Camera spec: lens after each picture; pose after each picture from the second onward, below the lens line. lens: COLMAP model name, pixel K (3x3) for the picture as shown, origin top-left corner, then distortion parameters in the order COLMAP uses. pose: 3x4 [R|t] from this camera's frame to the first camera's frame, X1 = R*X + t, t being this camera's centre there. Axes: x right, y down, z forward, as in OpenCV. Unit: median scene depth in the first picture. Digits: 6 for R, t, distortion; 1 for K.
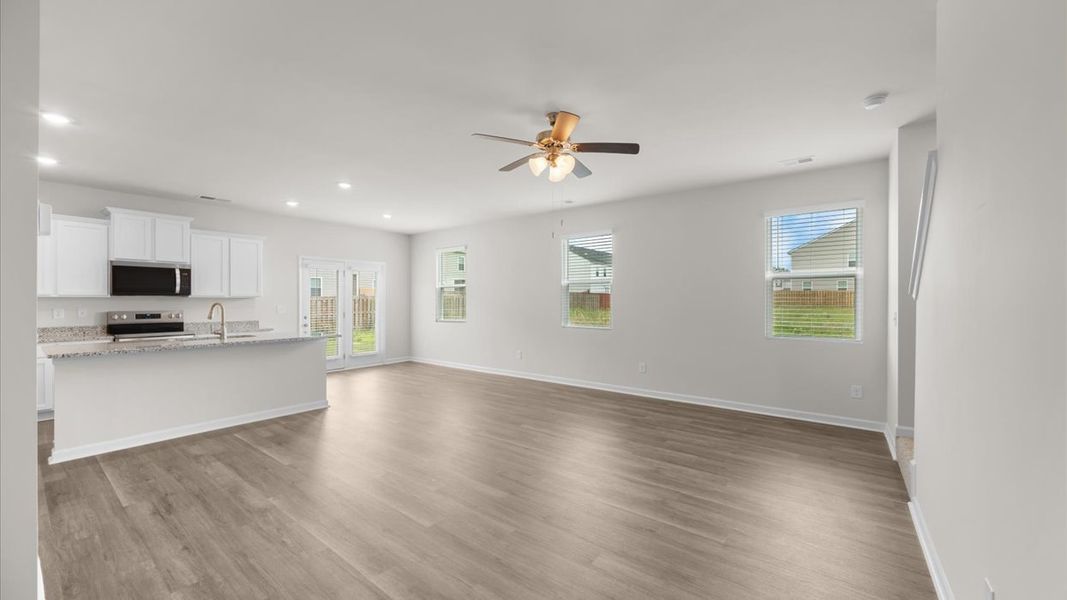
lens RADIAL K [[400.8, 0, 534.0], [0, 400.8, 301.3], [0, 0, 1]] dist [-0.002982, -0.000157]
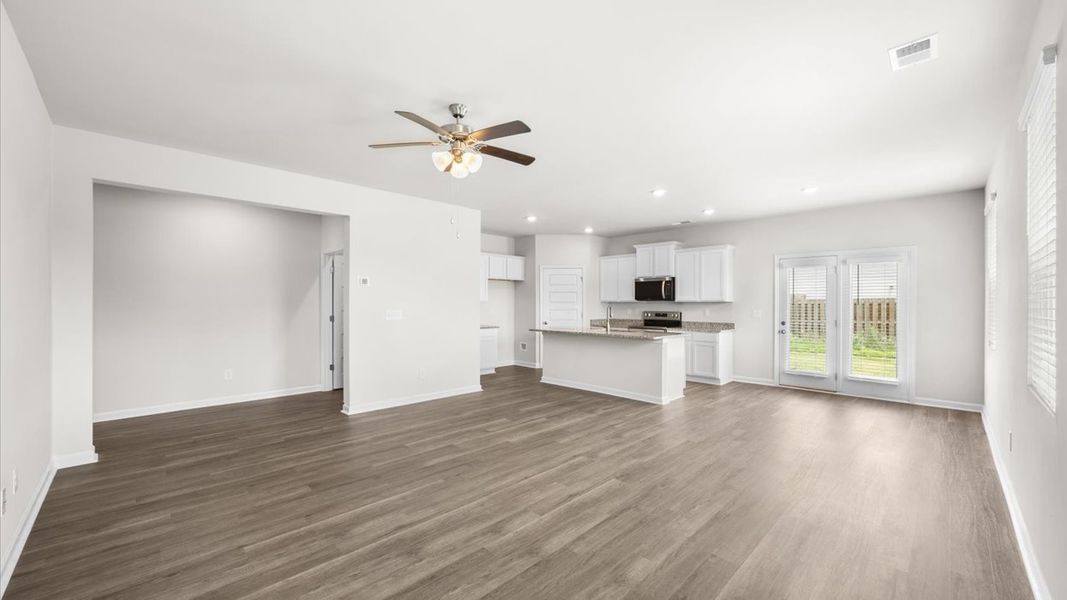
lens RADIAL K [[413.7, 0, 533.5], [0, 413.7, 300.0], [0, 0, 1]] dist [-0.000311, -0.000020]
pose [[-0.138475, -0.007860, -0.990335, 0.583002], [-0.005127, 0.999961, -0.007219, -0.003684], [0.990353, 0.004078, -0.138509, 0.773326]]
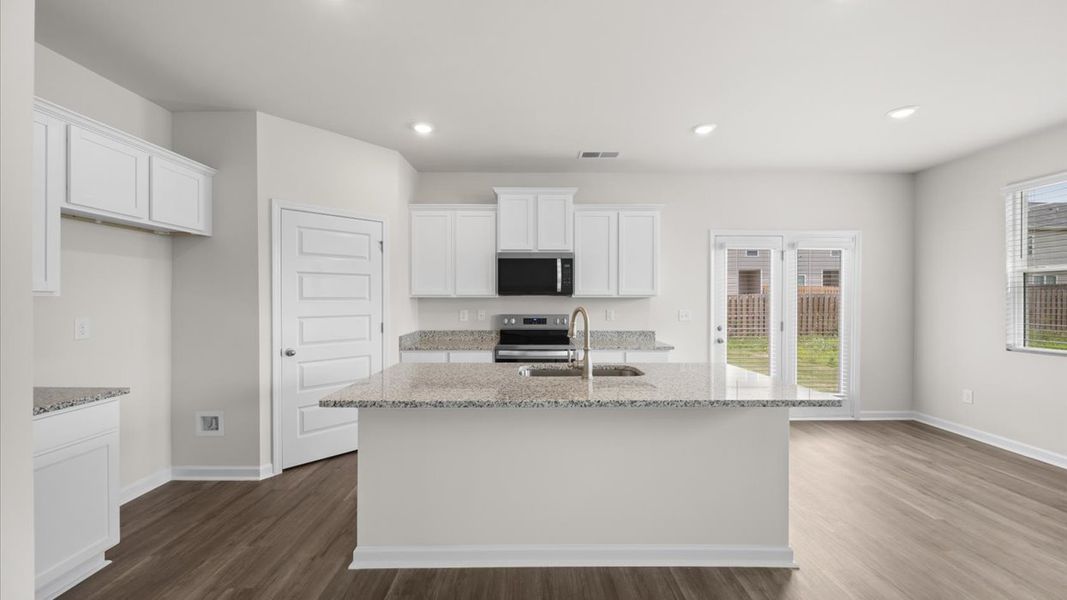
lens RADIAL K [[405.8, 0, 532.5], [0, 405.8, 301.4], [0, 0, 1]] dist [-0.001117, -0.000115]
pose [[0.610848, 0.004086, -0.791738, -0.333599], [-0.002601, 0.999992, 0.003153, -0.004838], [0.791744, 0.000134, 0.610853, 0.513575]]
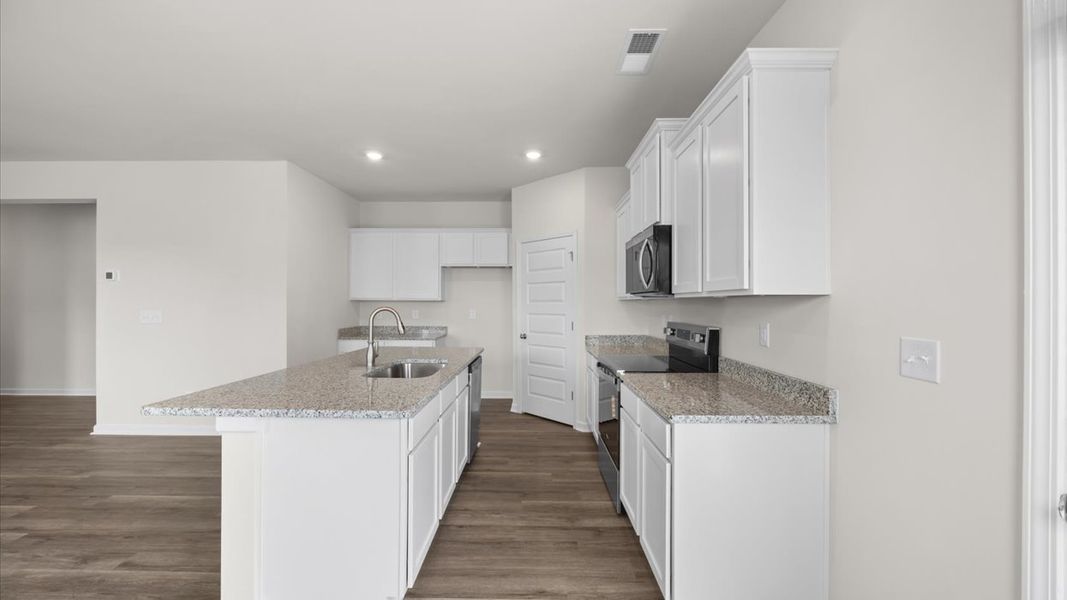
lens RADIAL K [[405.8, 0, 532.5], [0, 405.8, 301.4], [0, 0, 1]] dist [-0.001117, -0.000115]
pose [[-0.803030, -0.004924, -0.595918, -0.497447], [-0.005402, 0.999985, -0.000984, -0.004572], [0.595914, 0.002429, -0.803044, 1.348634]]
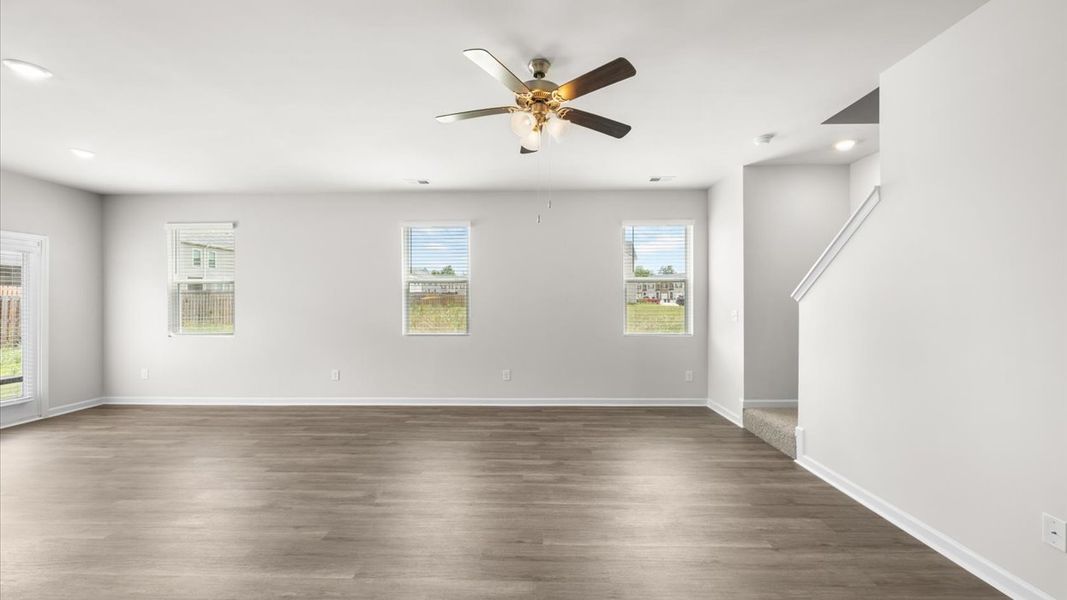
lens RADIAL K [[405.8, 0, 532.5], [0, 405.8, 301.4], [0, 0, 1]] dist [-0.001117, -0.000115]
pose [[0.807758, -0.003670, 0.589503, -0.249362], [0.005273, 0.999986, -0.001000, -0.003457], [-0.589491, 0.003917, 0.807766, 0.223451]]
